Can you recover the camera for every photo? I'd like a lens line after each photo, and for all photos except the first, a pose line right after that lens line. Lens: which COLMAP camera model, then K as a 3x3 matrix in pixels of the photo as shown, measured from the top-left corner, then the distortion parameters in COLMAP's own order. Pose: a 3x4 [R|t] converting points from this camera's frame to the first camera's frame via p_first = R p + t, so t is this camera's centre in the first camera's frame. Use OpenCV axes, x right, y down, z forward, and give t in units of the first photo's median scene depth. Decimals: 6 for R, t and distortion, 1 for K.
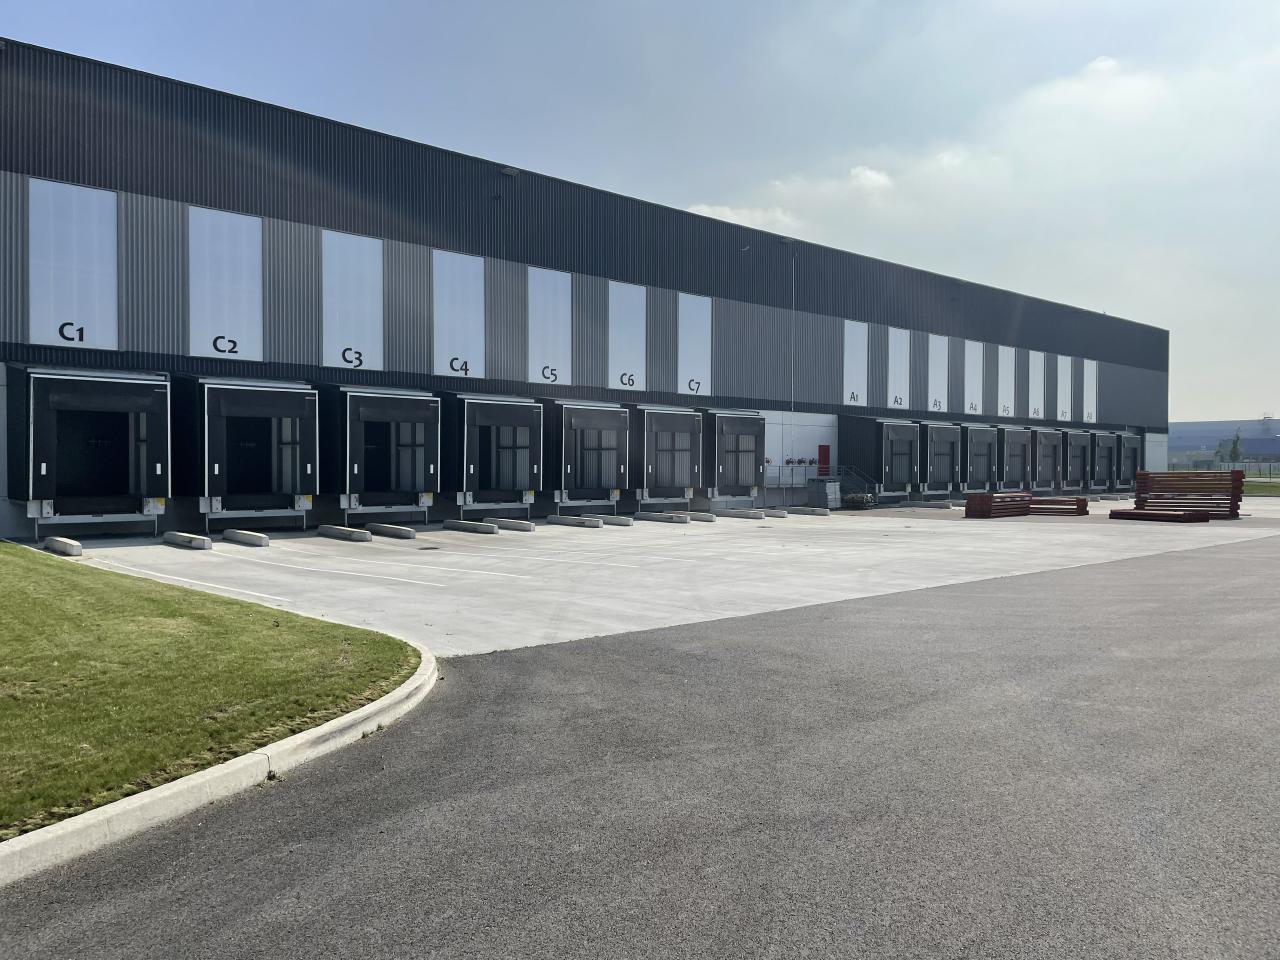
lens RADIAL K [[946.9, 0, 802.9], [0, 946.9, 480.8], [0, 0, 1]] dist [0.069120, 0.000761]
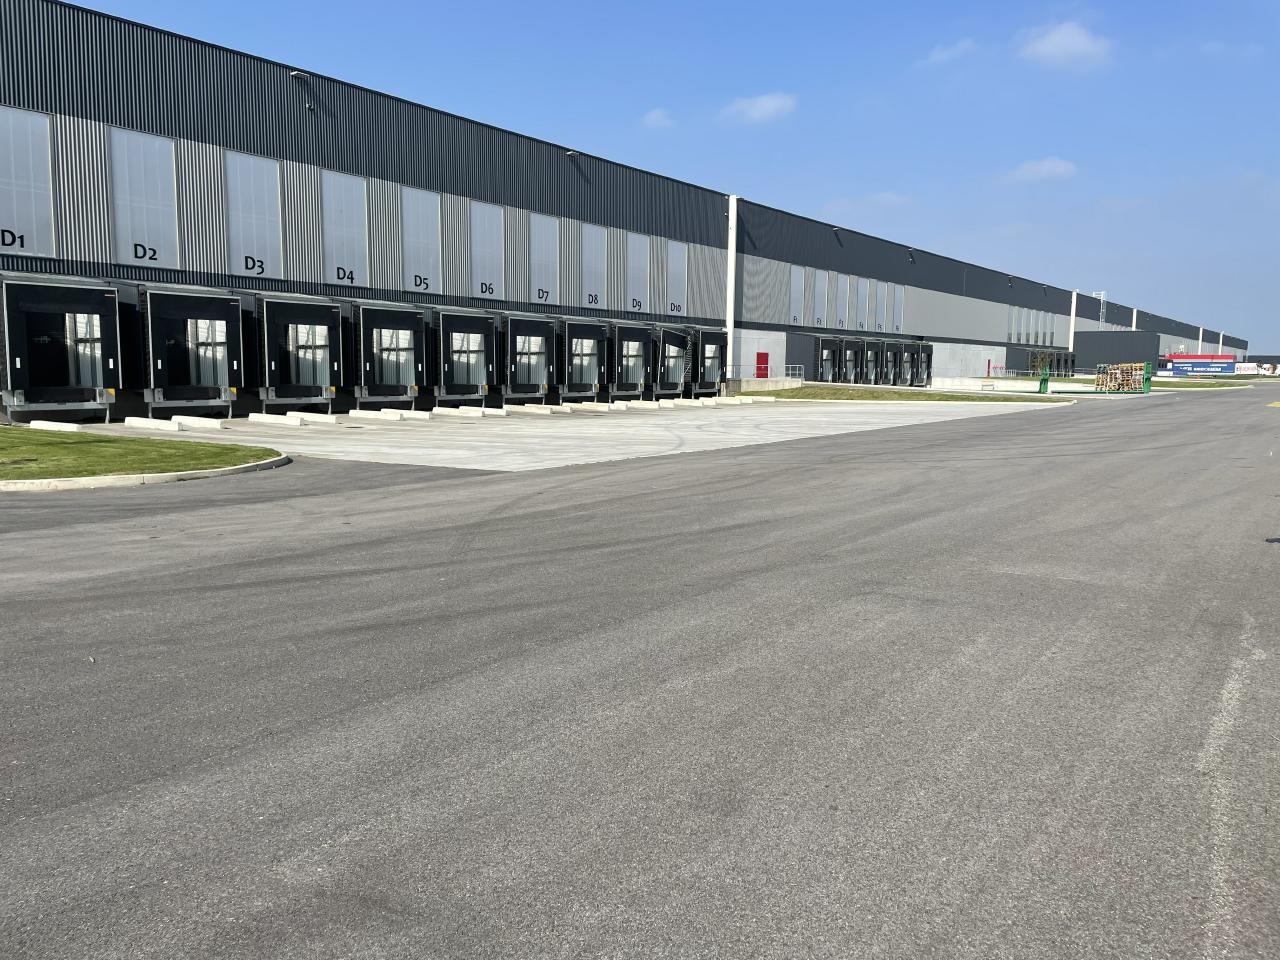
lens RADIAL K [[898.1, 0, 659.5], [0, 898.1, 480.5], [0, 0, 1]] dist [0.095502, -0.114934]
pose [[0.991096, -0.009208, 0.132827, -0.118891], [-0.005483, 0.993937, 0.109816, 0.001946], [-0.133033, -0.109567, 0.985037, -0.120638]]
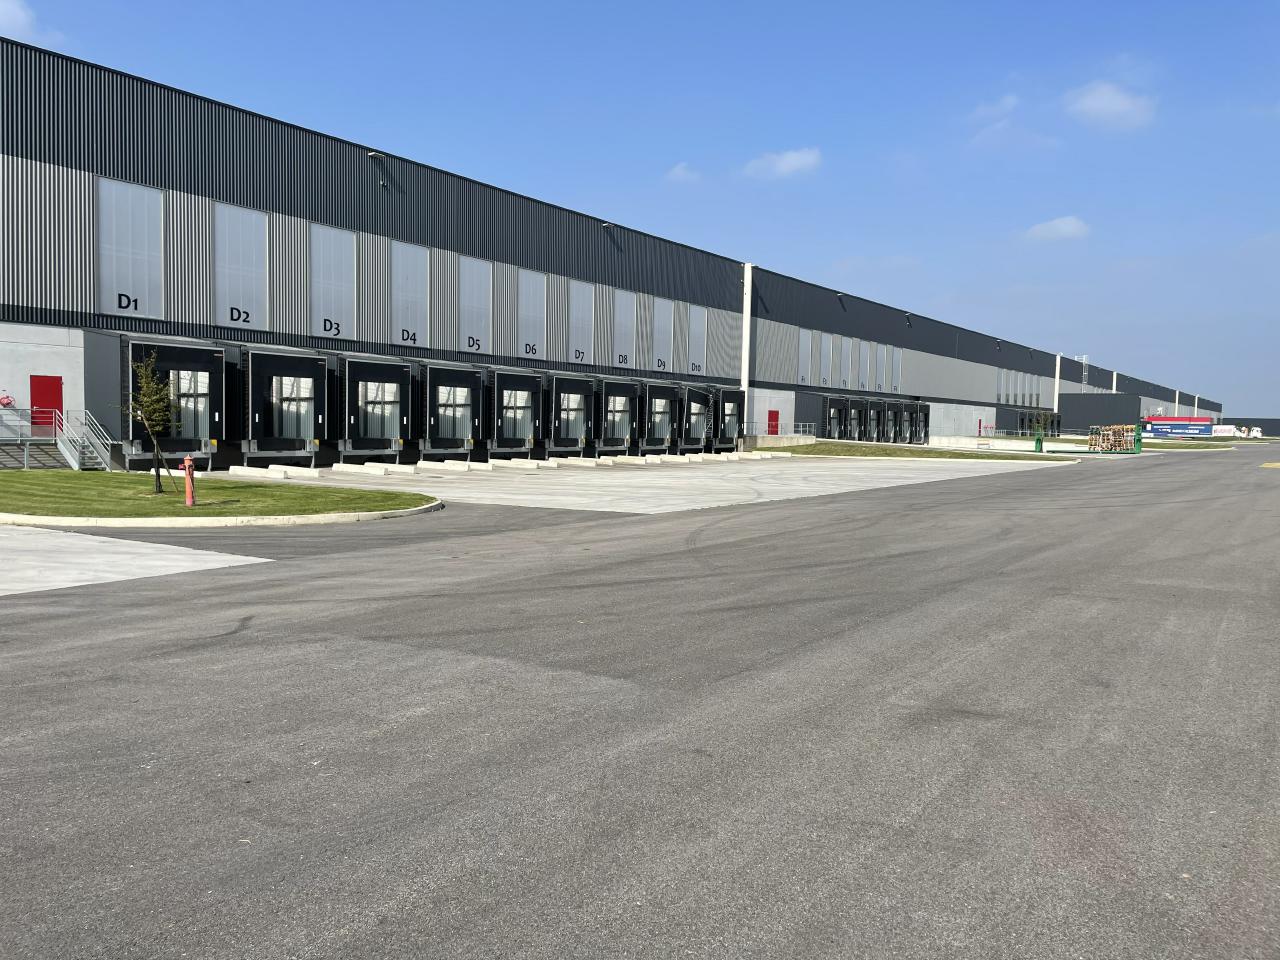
lens RADIAL K [[970.5, 0, 636.9], [0, 970.5, 478.4], [0, 0, 1]] dist [0.109642, -0.152623]
pose [[0.984760, 0.007563, 0.173752, -0.253116], [-0.015192, 0.998976, 0.042618, 0.003284], [-0.173252, -0.044608, 0.983867, -0.248891]]
